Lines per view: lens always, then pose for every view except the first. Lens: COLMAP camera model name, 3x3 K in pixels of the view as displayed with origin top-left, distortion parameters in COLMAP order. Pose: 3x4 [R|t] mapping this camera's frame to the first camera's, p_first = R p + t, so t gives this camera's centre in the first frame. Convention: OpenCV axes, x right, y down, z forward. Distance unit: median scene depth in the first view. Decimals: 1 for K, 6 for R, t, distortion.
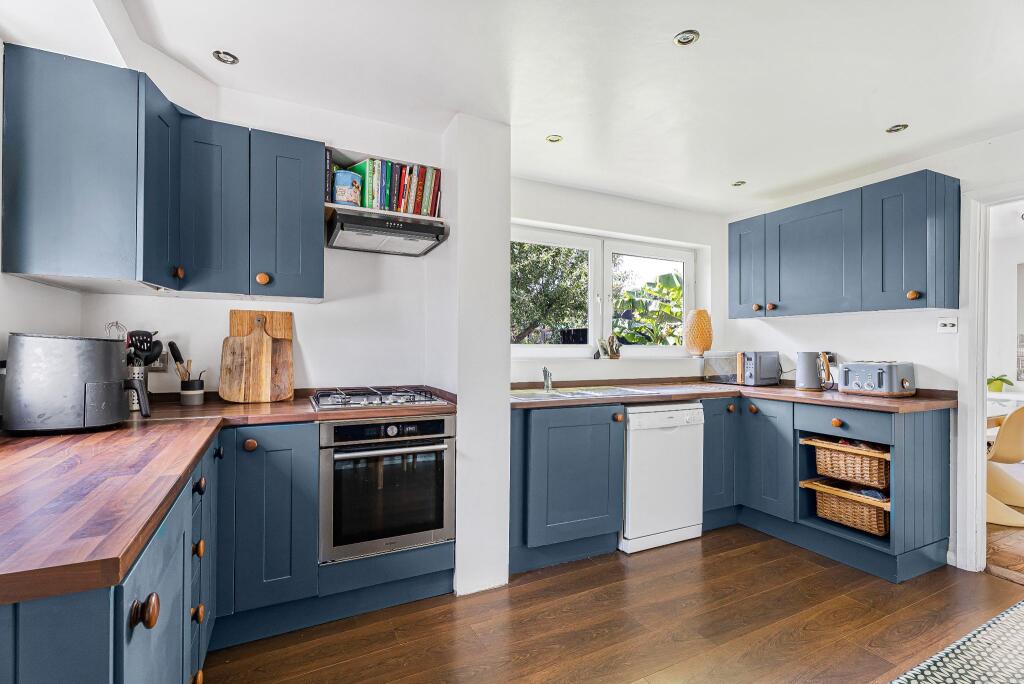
lens RADIAL K [[467.7, 0, 517.3], [0, 467.7, 347.0], [0, 0, 1]] dist [0.000526, 0.000506]
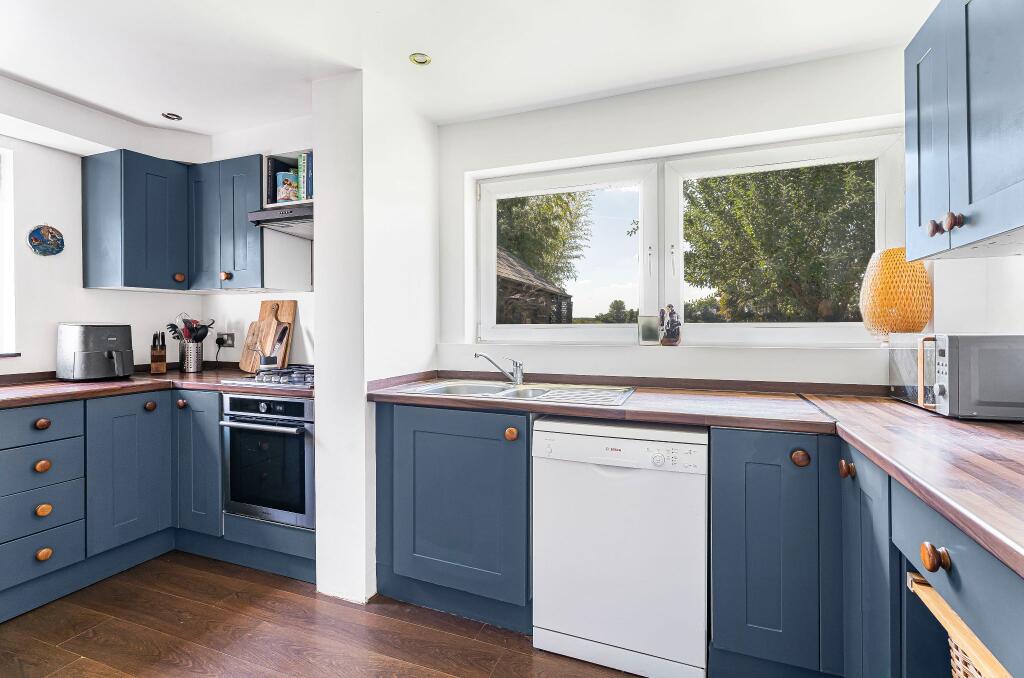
lens RADIAL K [[467.7, 0, 517.7], [0, 467.7, 329.5], [0, 0, 1]] dist [0.000526, 0.000506]
pose [[0.671918, -0.004536, -0.740612, 0.813676], [0.005667, 0.999983, -0.000984, 0.004723], [0.740604, -0.003535, 0.671932, 0.636430]]
